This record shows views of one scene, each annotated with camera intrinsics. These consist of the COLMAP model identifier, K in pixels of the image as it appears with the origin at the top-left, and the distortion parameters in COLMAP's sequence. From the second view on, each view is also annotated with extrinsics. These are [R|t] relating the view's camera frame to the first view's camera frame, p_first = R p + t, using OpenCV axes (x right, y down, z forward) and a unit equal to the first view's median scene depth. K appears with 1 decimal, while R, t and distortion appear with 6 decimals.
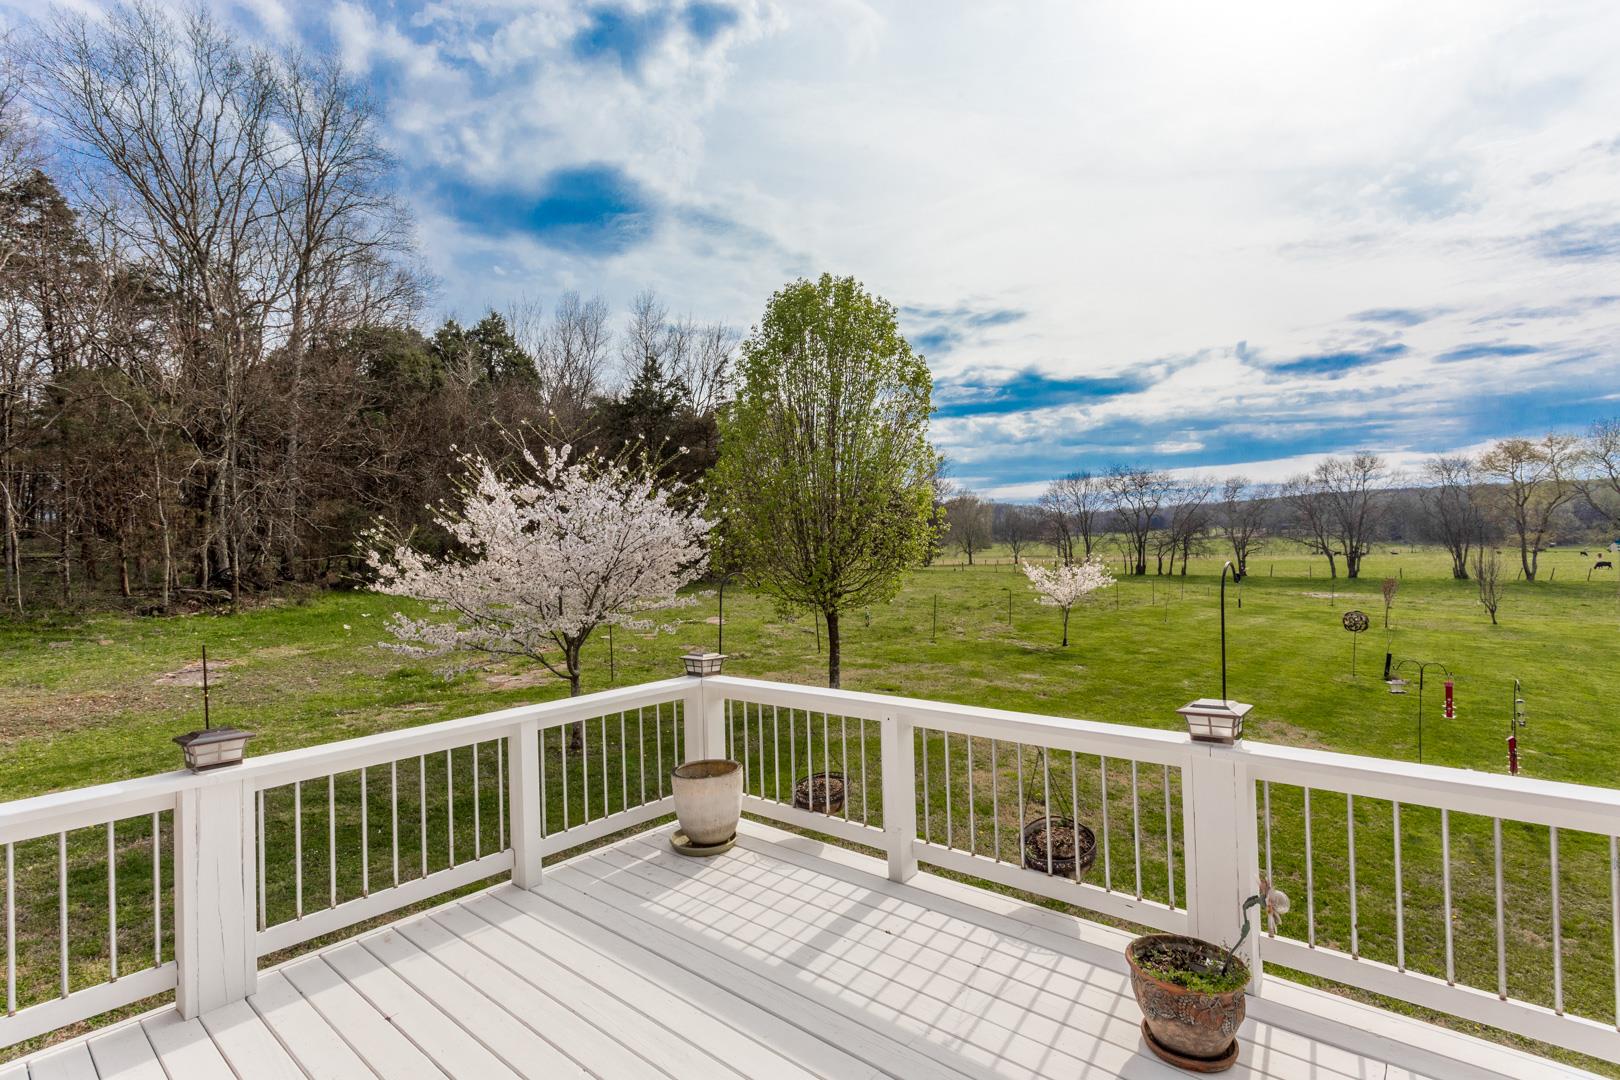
lens RADIAL K [[778.5, 0, 797.8], [0, 778.5, 556.4], [0, 0, 1]] dist [-0.001377, 0.001521]
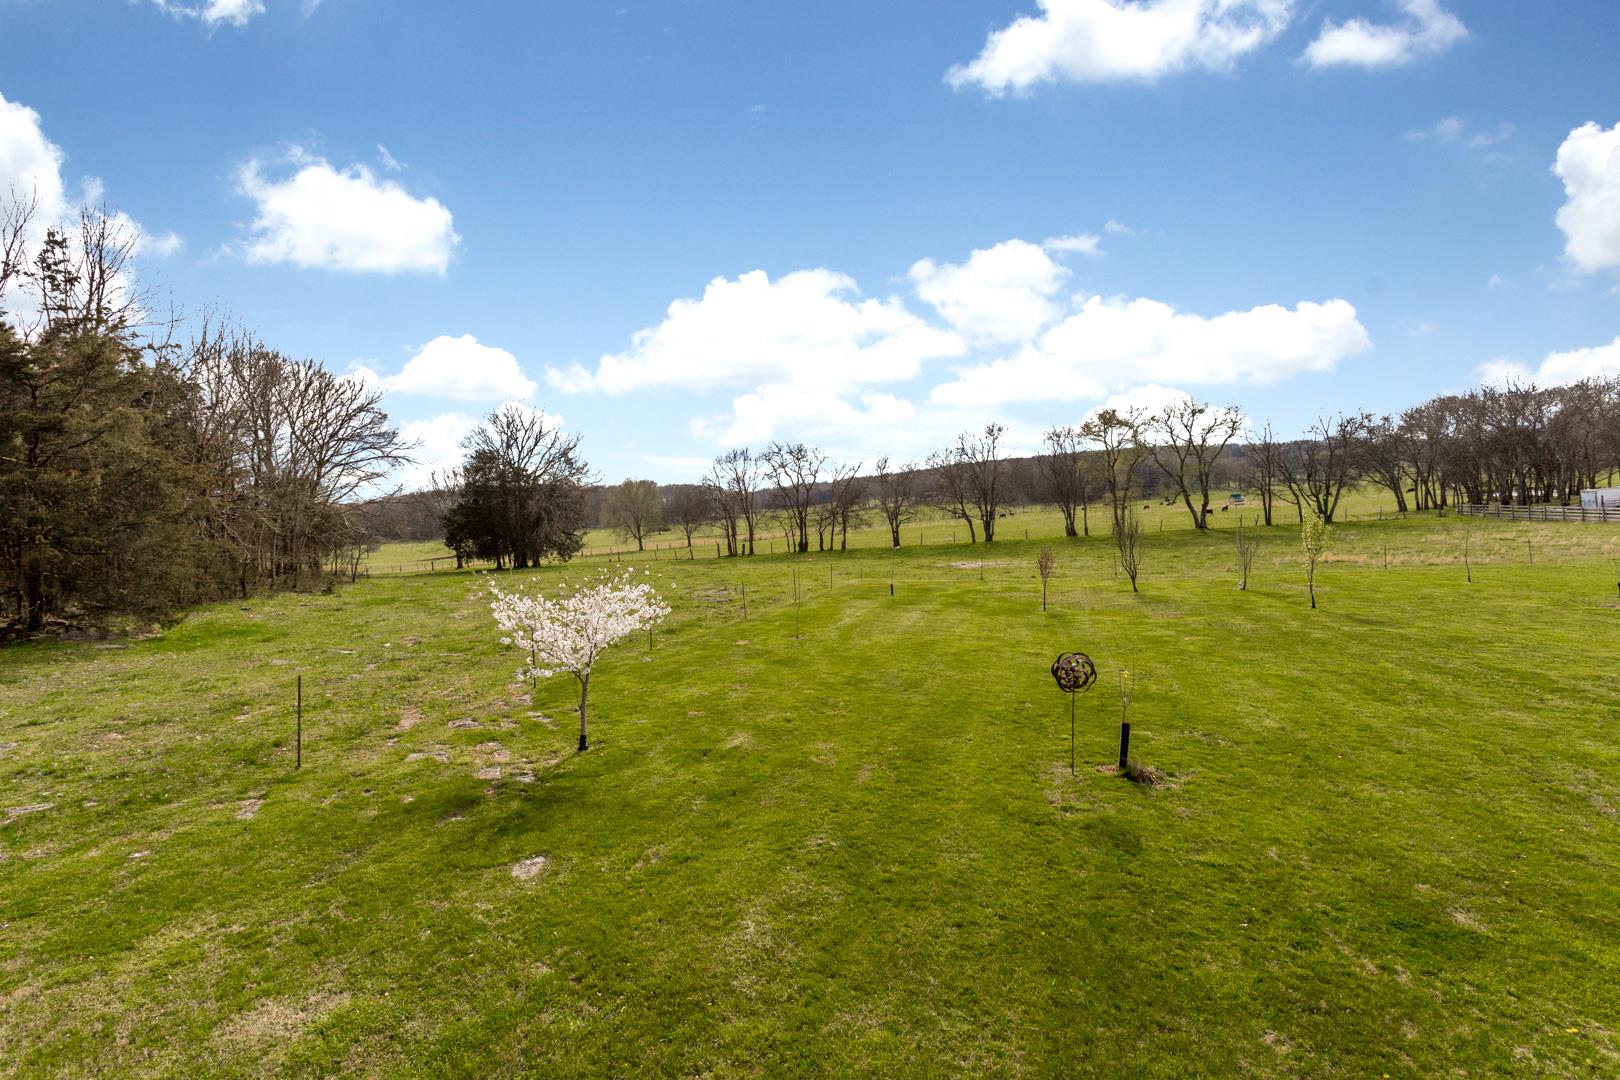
lens RADIAL K [[778.5, 0, 797.8], [0, 778.5, 556.4], [0, 0, 1]] dist [-0.001377, 0.001521]
pose [[0.922731, -0.072748, 0.378518, 0.073834], [0.064352, 0.997320, 0.034801, -0.004876], [-0.380035, -0.007753, 0.924940, 0.122197]]
